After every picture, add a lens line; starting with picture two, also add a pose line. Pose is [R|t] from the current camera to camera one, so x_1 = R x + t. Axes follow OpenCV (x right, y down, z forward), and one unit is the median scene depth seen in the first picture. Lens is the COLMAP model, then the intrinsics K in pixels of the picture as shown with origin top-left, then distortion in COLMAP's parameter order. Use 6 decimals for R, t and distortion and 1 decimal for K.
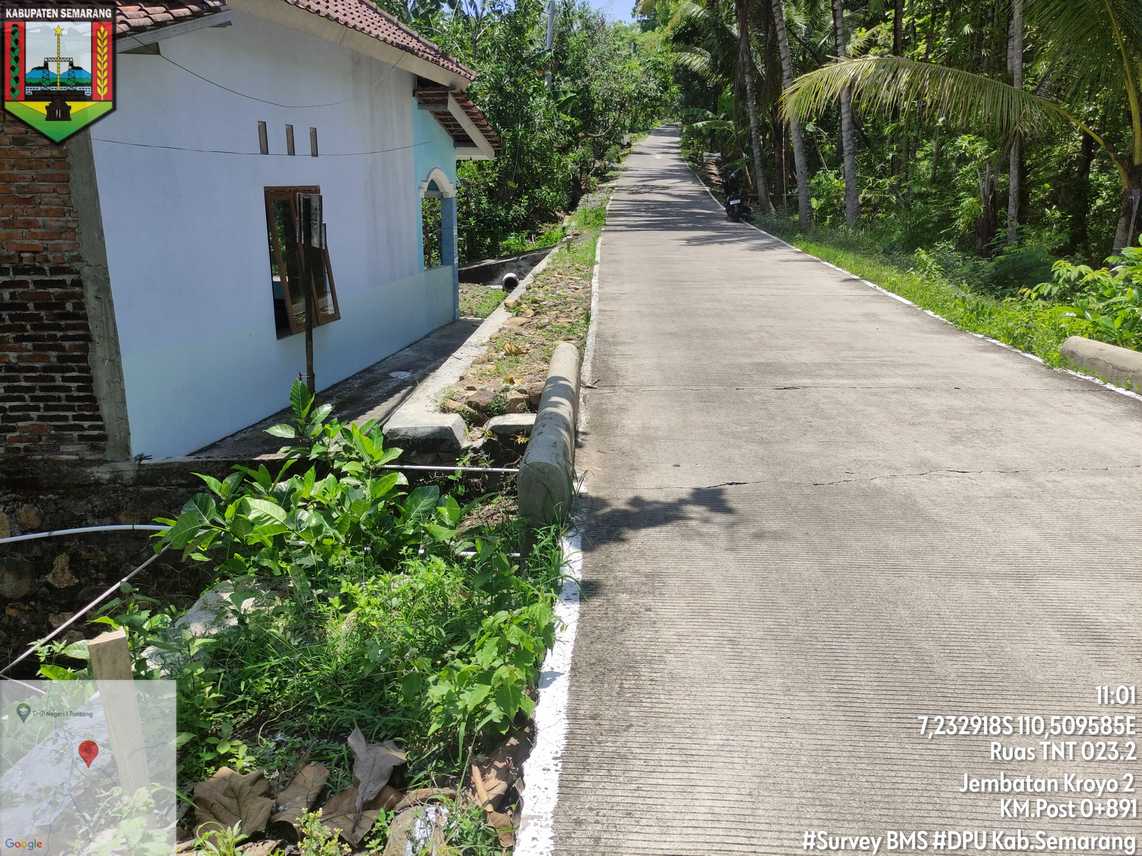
lens RADIAL K [[838.3, 0, 568.5], [0, 838.3, 426.6], [0, 0, 1]] dist [0.068065, -0.079290]
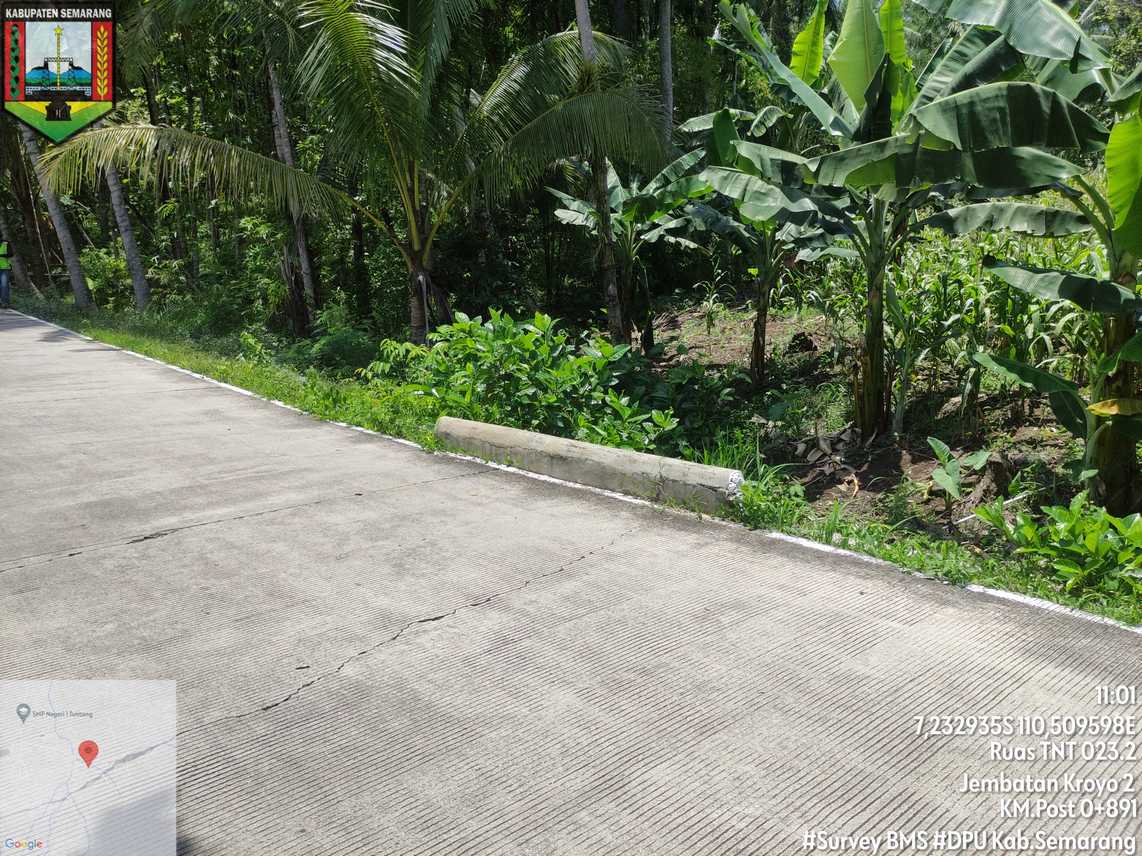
lens RADIAL K [[838.3, 0, 568.5], [0, 838.3, 426.6], [0, 0, 1]] dist [0.068065, -0.079290]
pose [[0.703200, -0.124094, 0.700079, 0.012034], [0.187695, 0.982121, -0.014443, -0.036368], [-0.685770, 0.141558, 0.713919, 0.141982]]
